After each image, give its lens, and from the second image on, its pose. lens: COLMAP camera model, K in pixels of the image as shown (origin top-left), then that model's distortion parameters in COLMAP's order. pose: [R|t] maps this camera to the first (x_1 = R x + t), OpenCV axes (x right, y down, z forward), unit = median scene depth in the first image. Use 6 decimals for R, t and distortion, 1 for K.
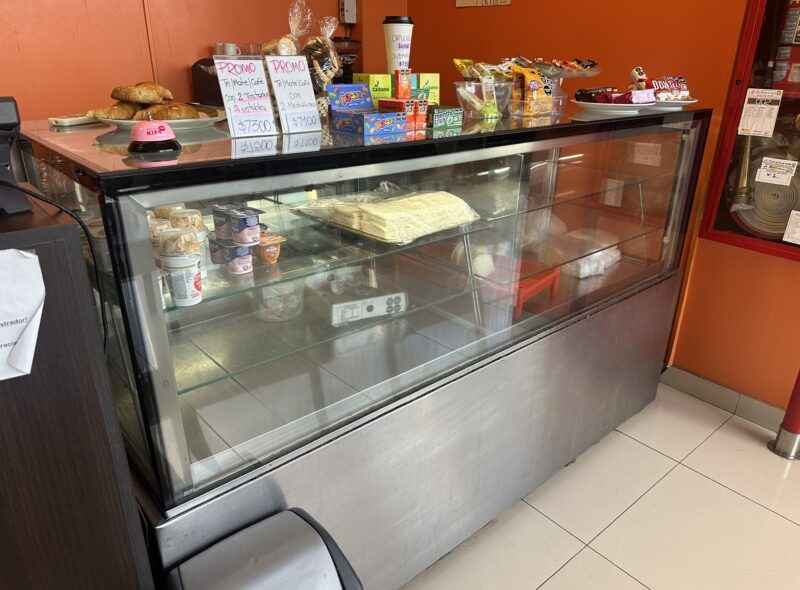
lens RADIAL K [[573.3, 0, 398.9], [0, 573.3, 296.0], [0, 0, 1]] dist [0.039144, -0.055861]
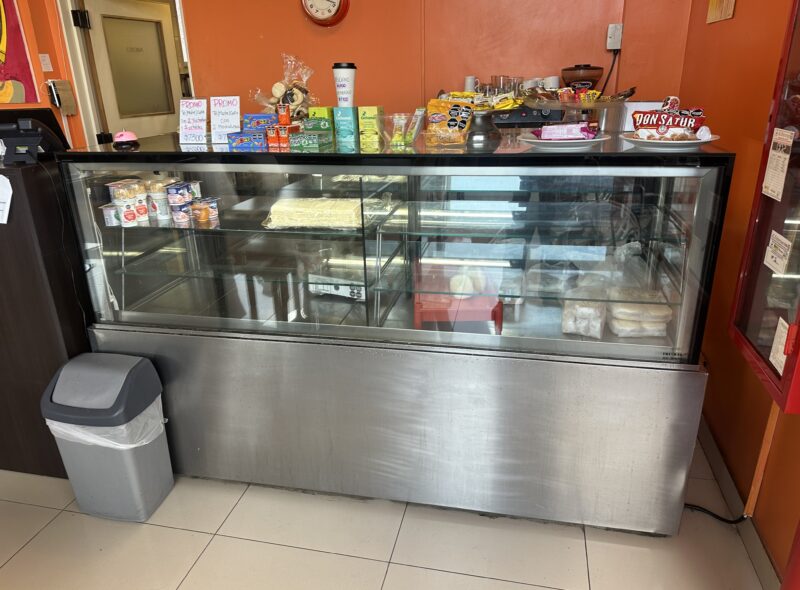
lens RADIAL K [[573.3, 0, 399.7], [0, 573.3, 296.9], [0, 0, 1]] dist [0.039144, -0.055861]
pose [[0.602552, 0.255801, -0.755974, 1.331416], [-0.279825, 0.954823, 0.100050, -0.165152], [0.747415, 0.151255, 0.646910, 0.375382]]
